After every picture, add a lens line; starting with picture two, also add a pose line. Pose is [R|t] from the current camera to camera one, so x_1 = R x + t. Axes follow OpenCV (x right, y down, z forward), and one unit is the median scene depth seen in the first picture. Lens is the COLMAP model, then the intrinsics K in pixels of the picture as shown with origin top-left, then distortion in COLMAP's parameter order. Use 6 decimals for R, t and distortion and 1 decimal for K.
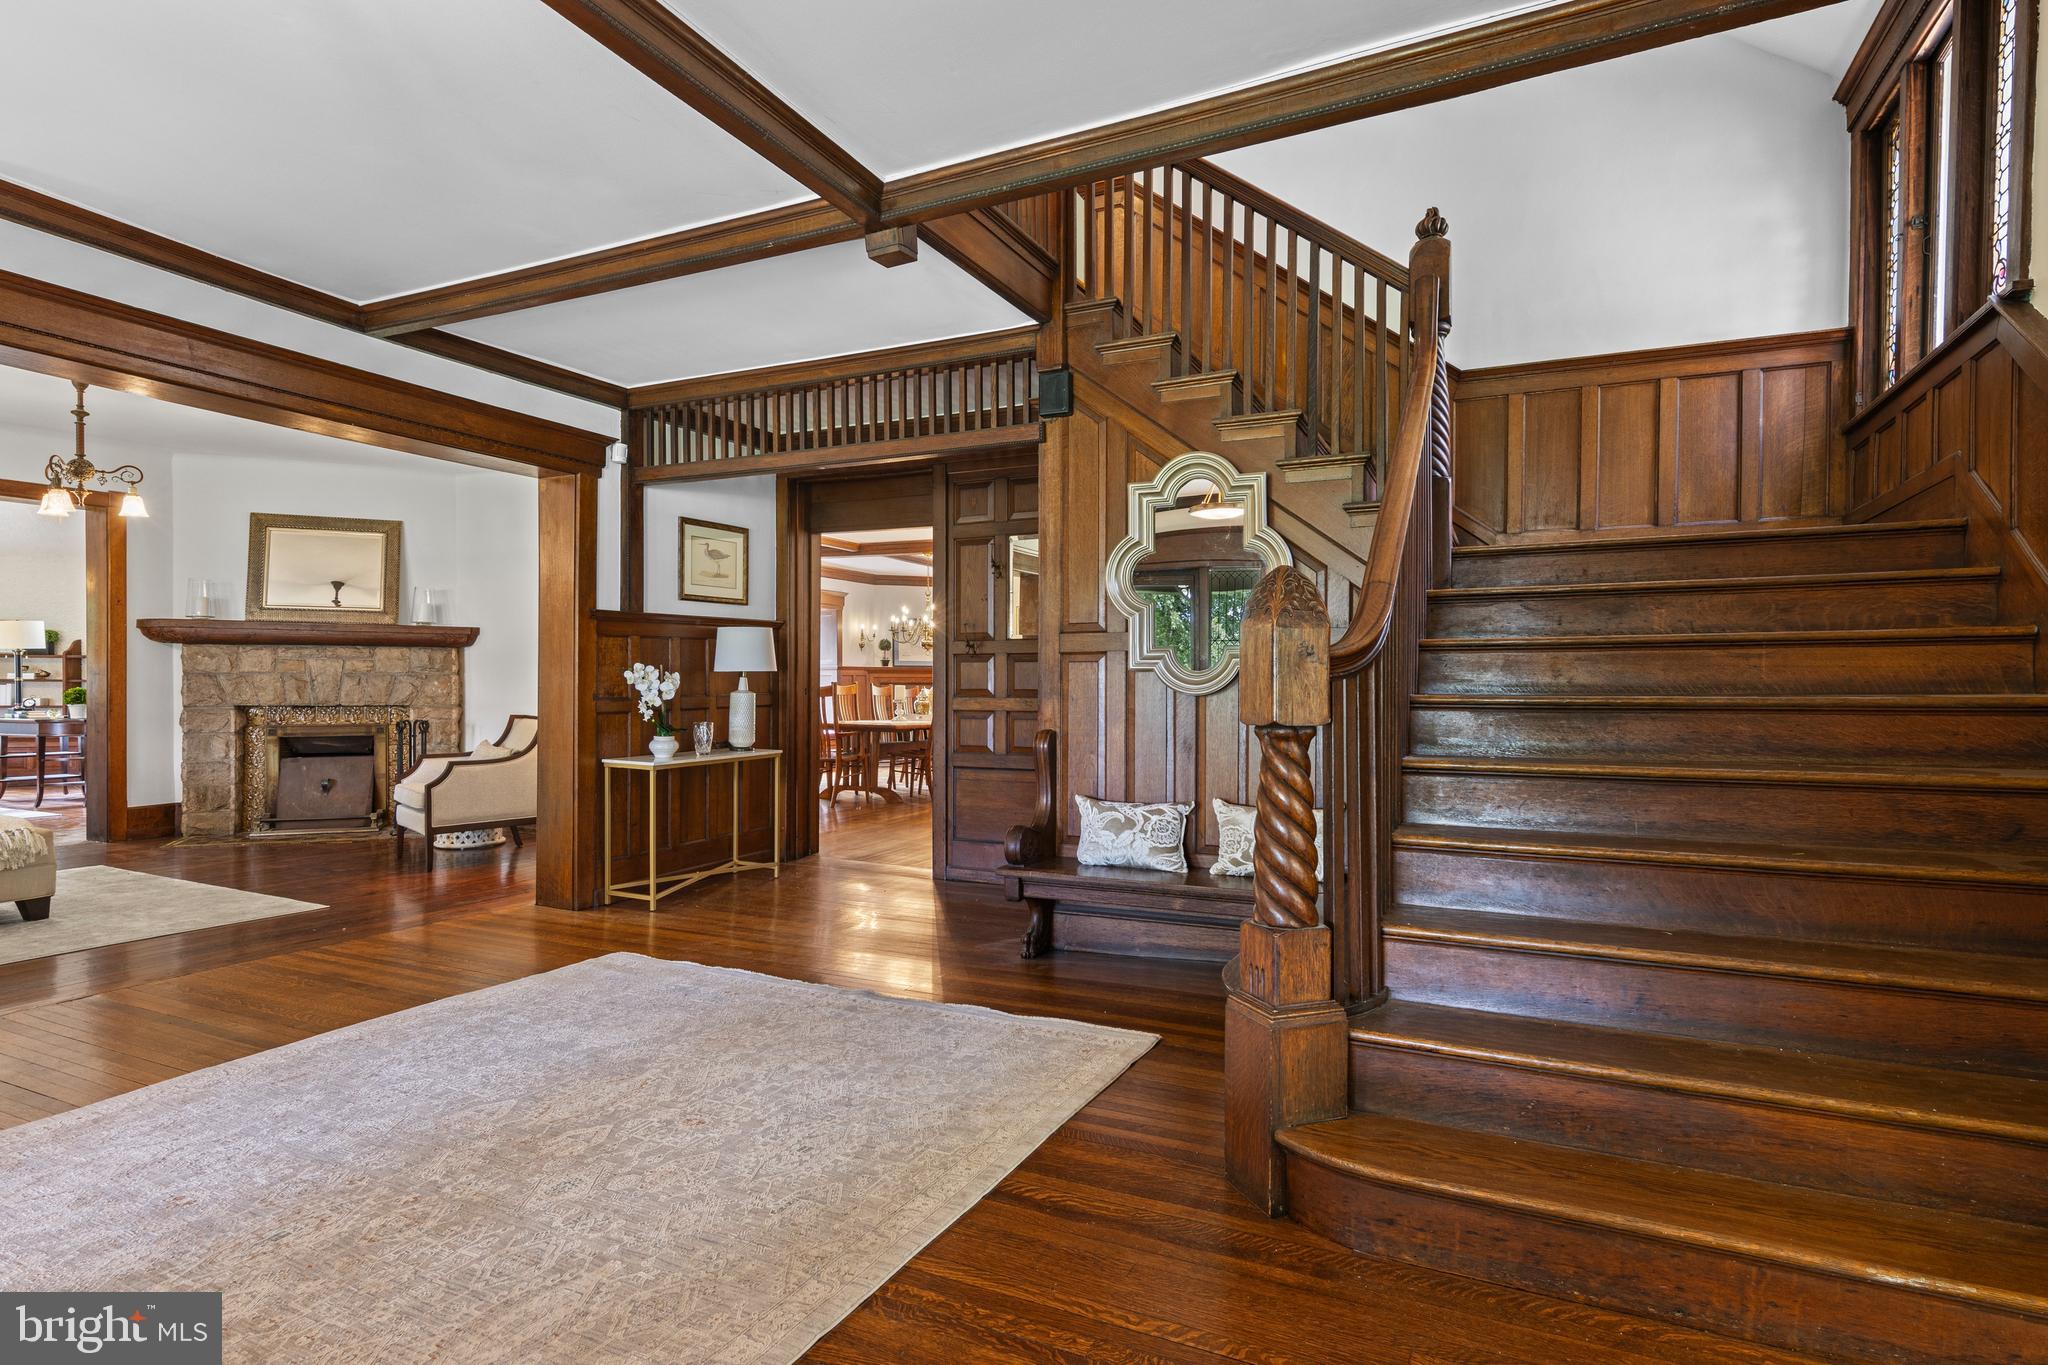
lens RADIAL K [[1046.1, 0, 1022.1], [0, 1046.1, 690.5], [0, 0, 1]] dist [0.012661, -0.003491]
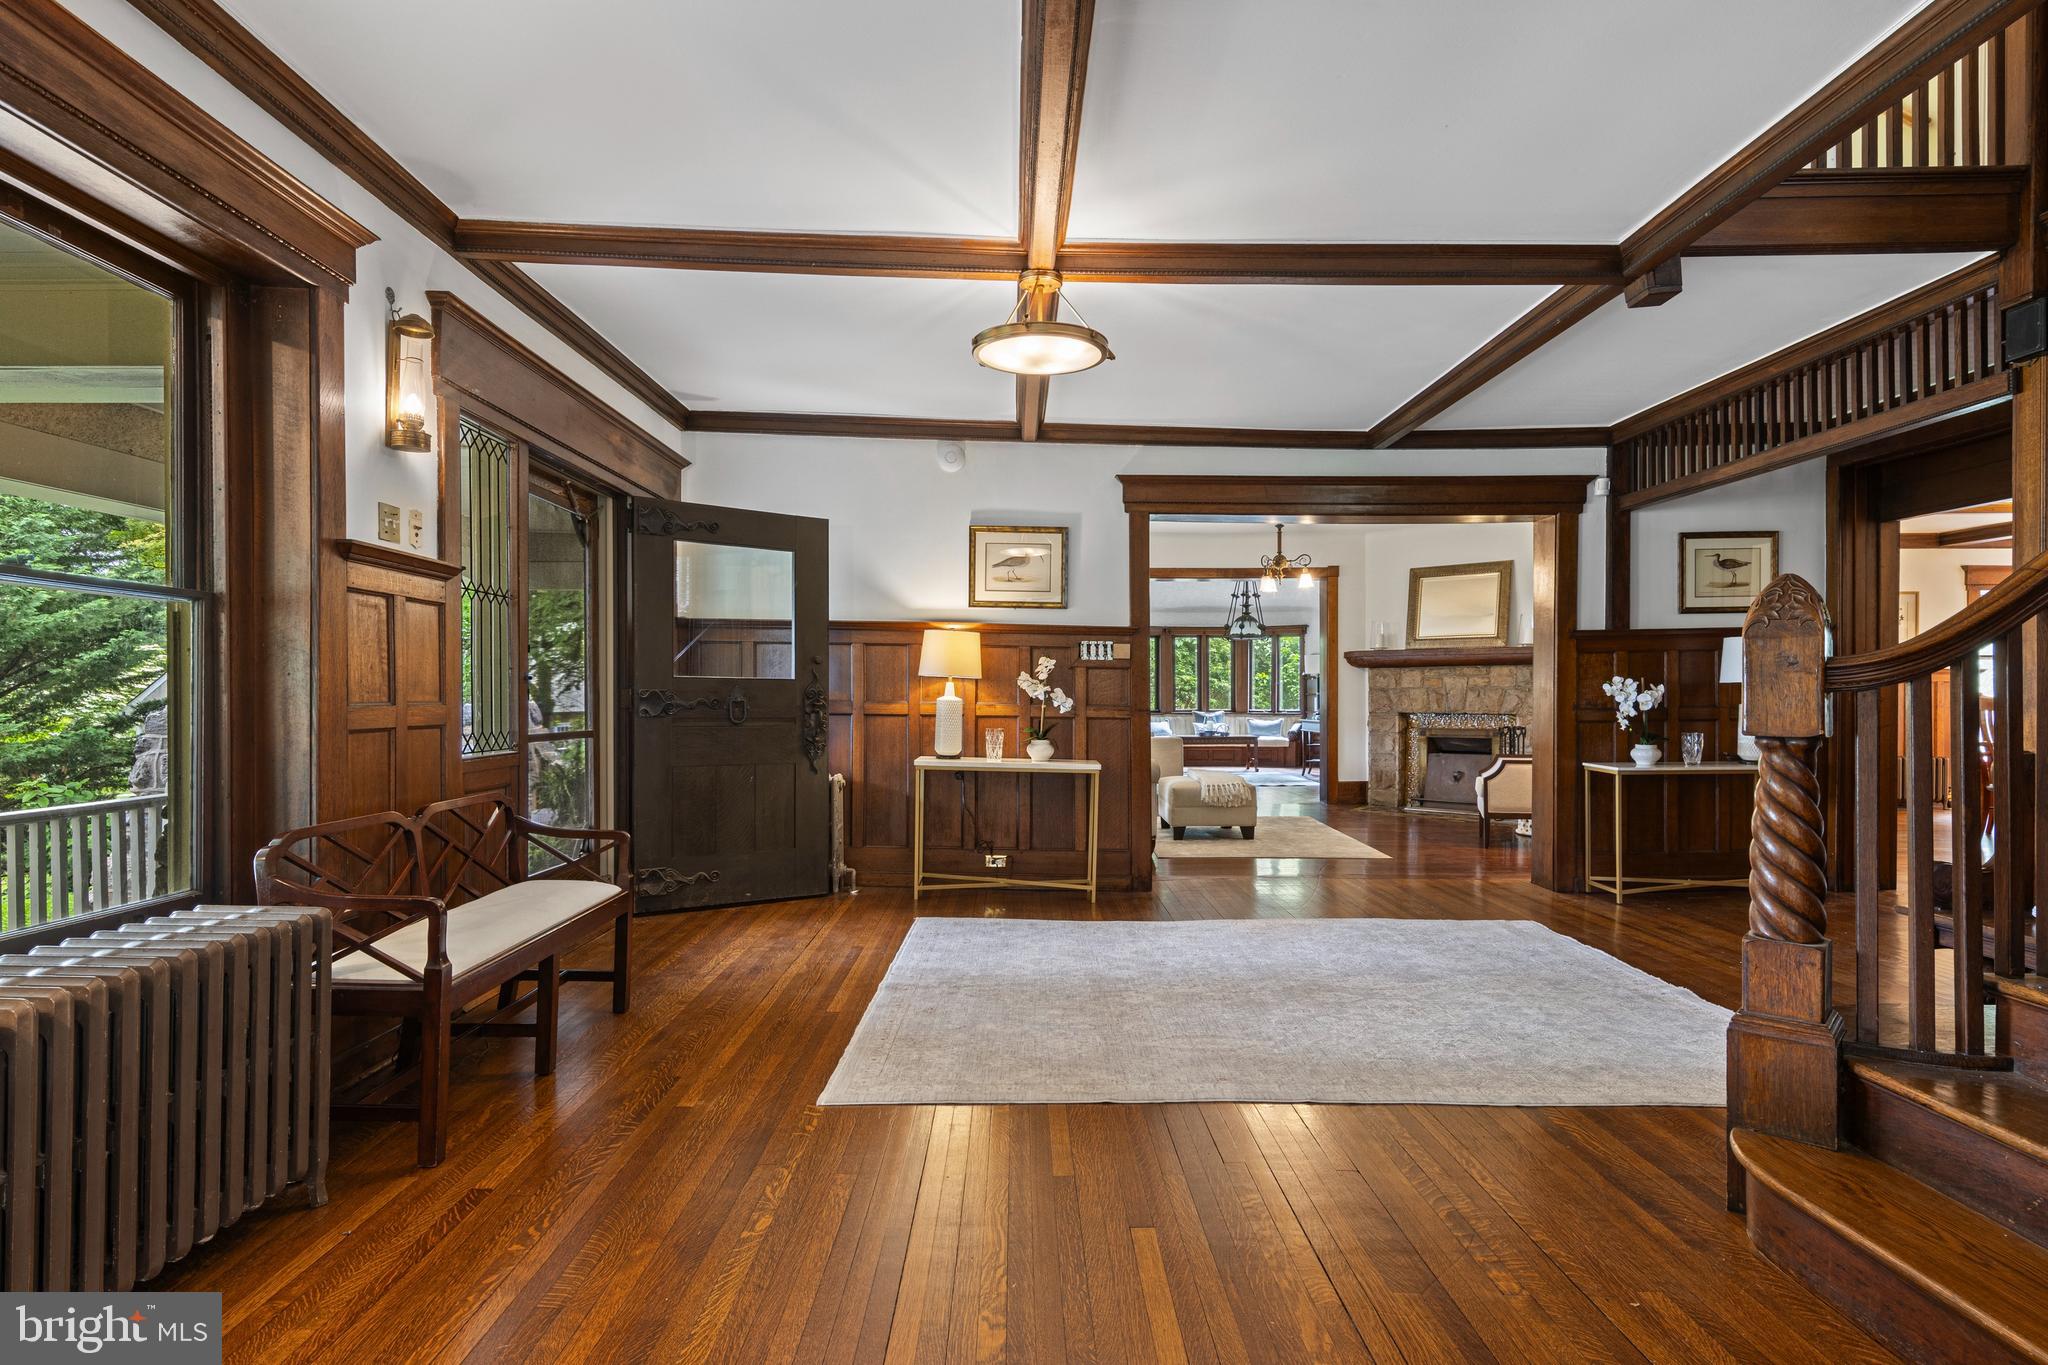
lens RADIAL K [[1046.1, 0, 1027.4], [0, 1046.1, 697.5], [0, 0, 1]] dist [0.012661, -0.003491]
pose [[0.440393, -0.001913, -0.897803, 0.306455], [-0.002805, 0.999990, -0.003507, 0.001188], [0.897801, 0.004063, 0.440384, -0.027649]]
